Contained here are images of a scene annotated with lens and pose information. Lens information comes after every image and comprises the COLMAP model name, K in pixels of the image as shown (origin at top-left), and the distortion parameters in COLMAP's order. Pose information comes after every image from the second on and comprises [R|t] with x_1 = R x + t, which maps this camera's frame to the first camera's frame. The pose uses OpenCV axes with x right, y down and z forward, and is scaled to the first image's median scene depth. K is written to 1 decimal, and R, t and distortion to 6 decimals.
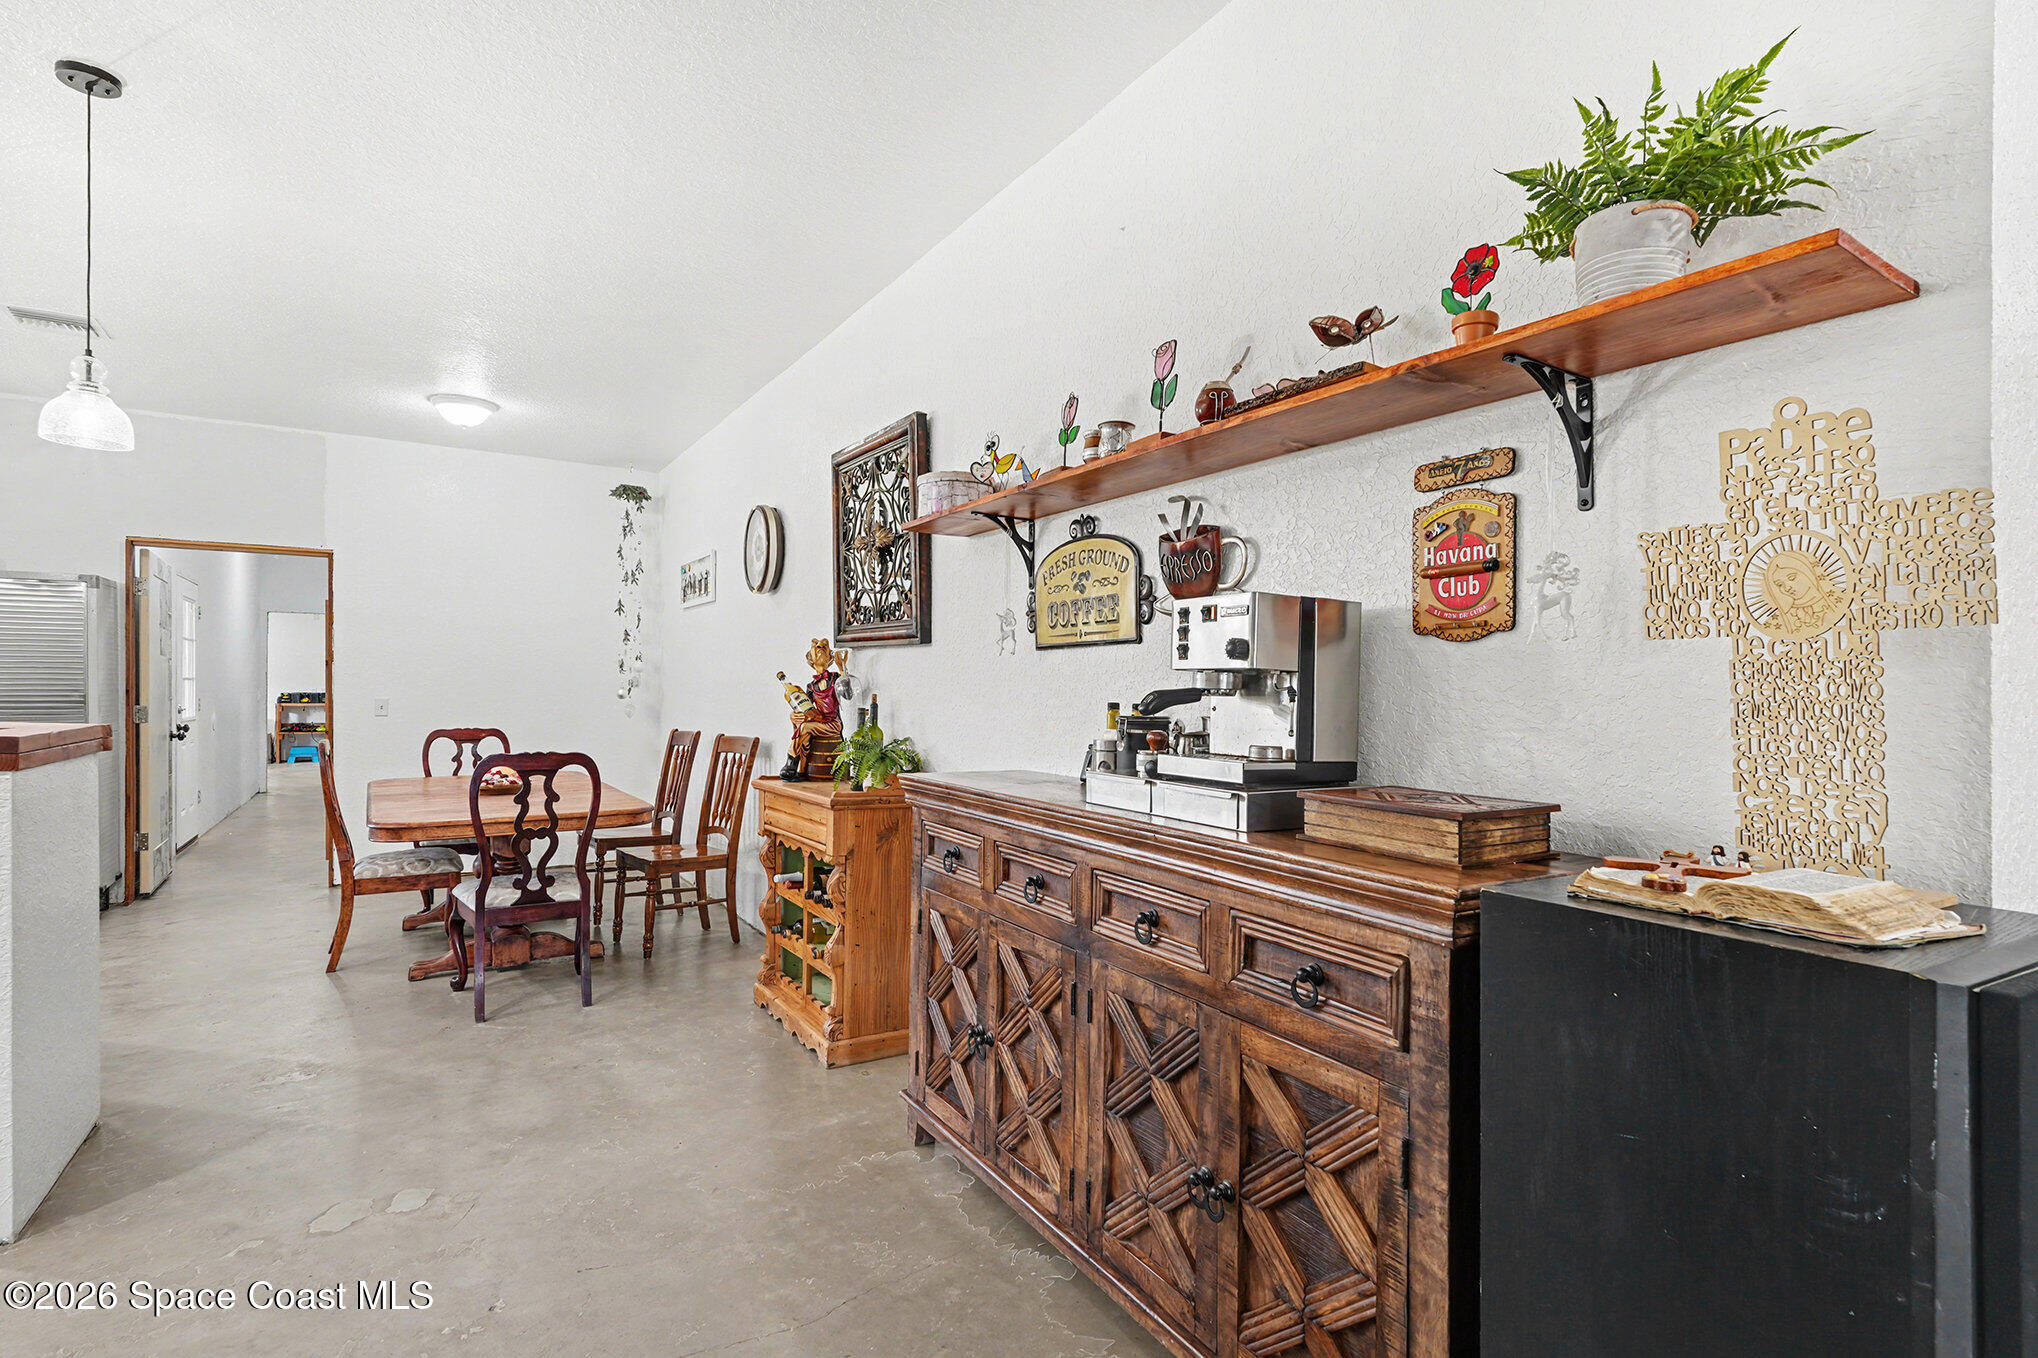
lens RADIAL K [[1024.4, 0, 1018.7], [0, 1024.4, 679.7], [0, 0, 1]] dist [0.021315, -0.000871]
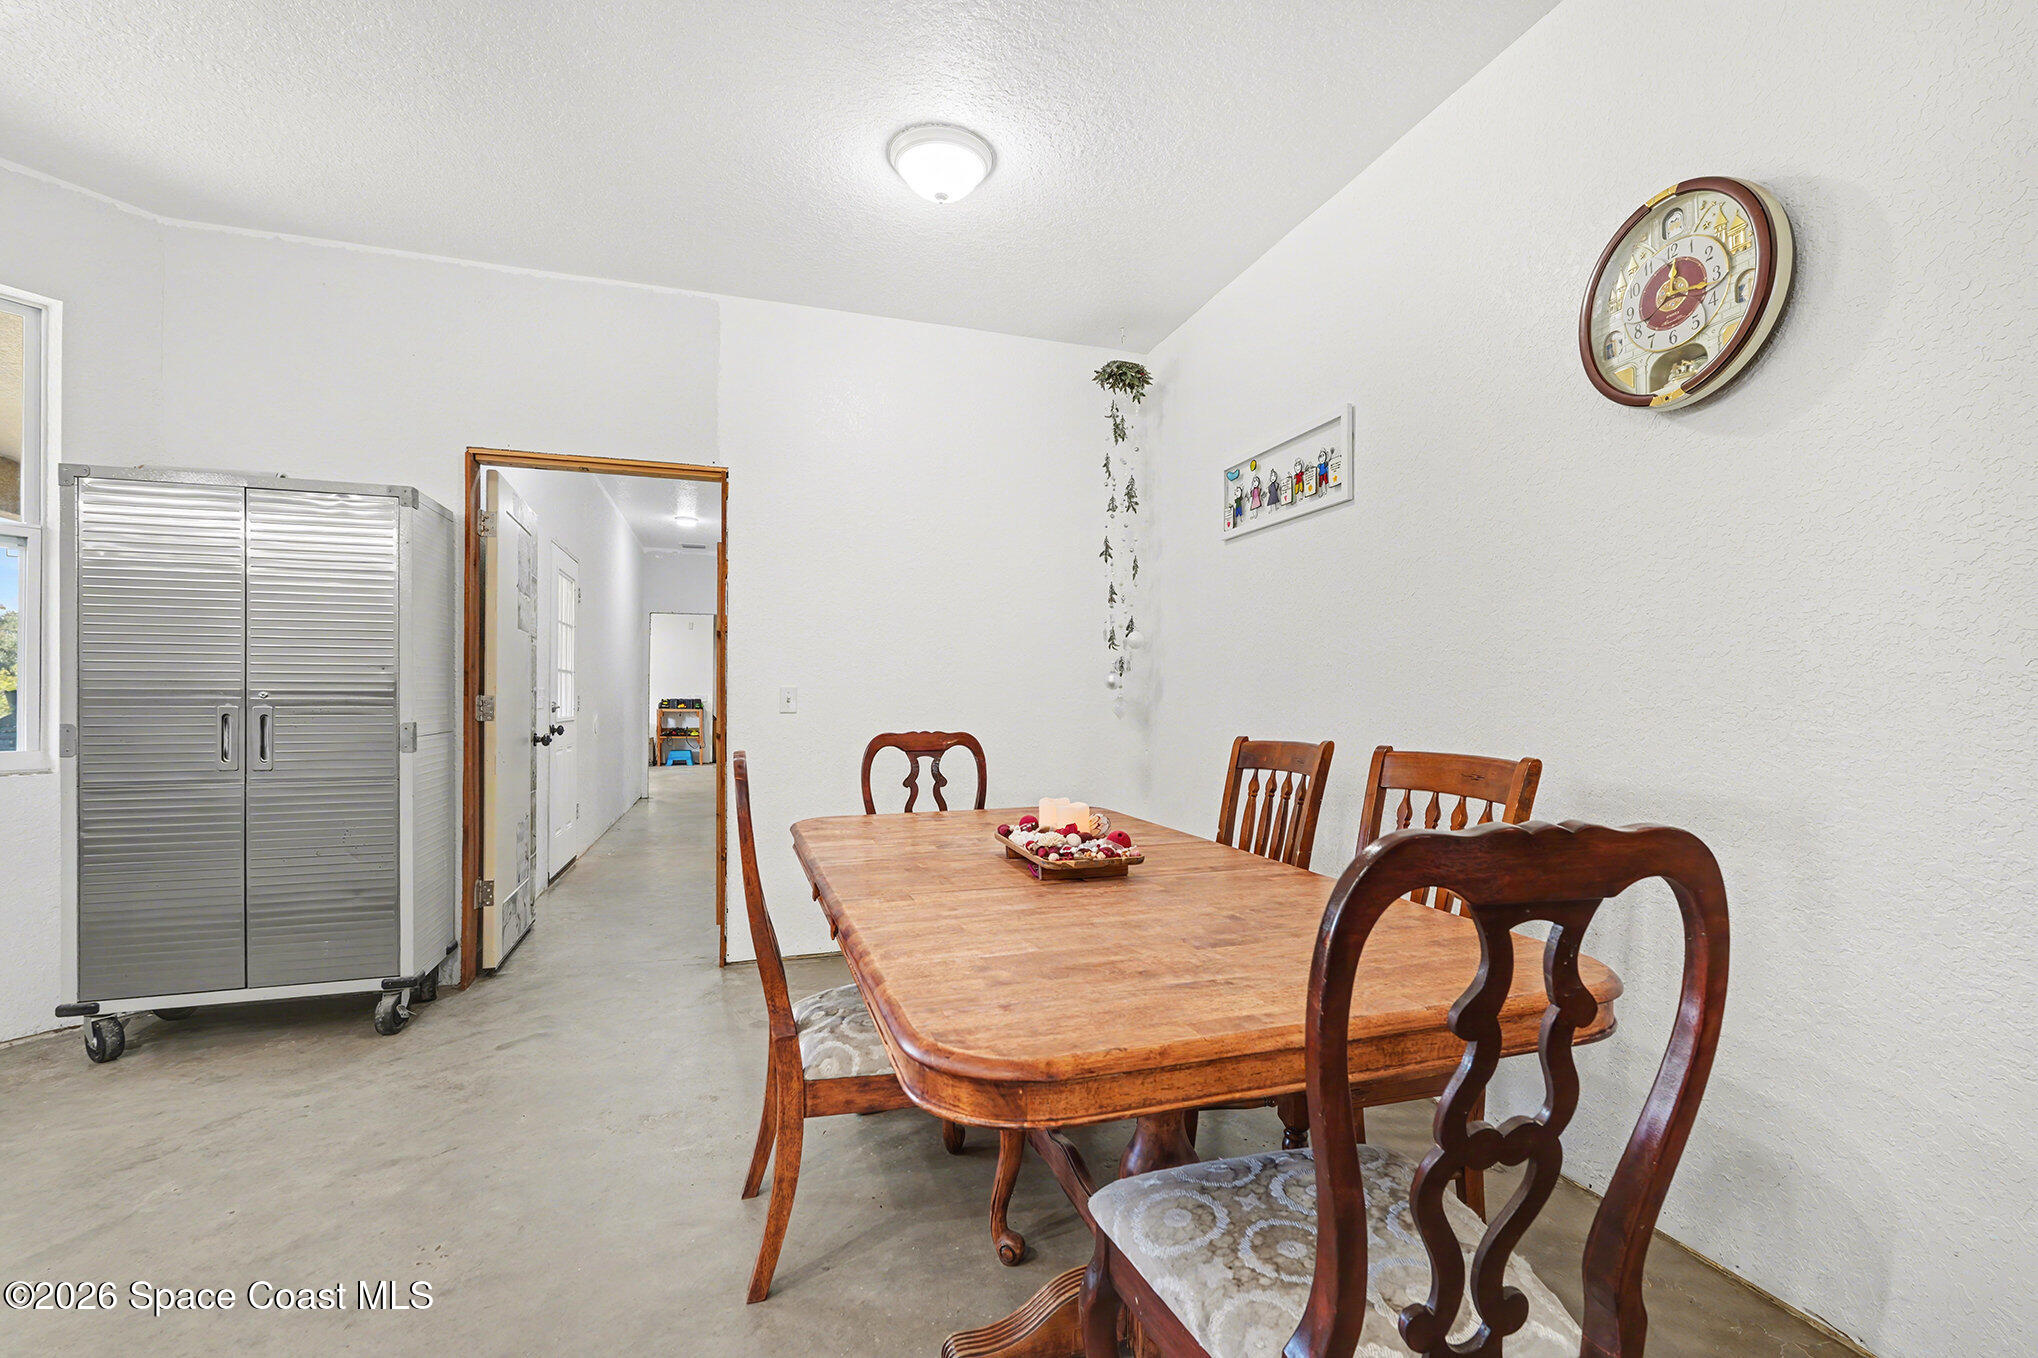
lens RADIAL K [[892.5, 0, 1021.7], [0, 892.5, 681.5], [0, 0, 1]] dist [0.001663, 0.000155]
pose [[0.972208, -0.006094, -0.234041, -0.331468], [0.002436, 0.999870, -0.015916, 0.024001], [0.234108, 0.014903, 0.972096, 0.467164]]
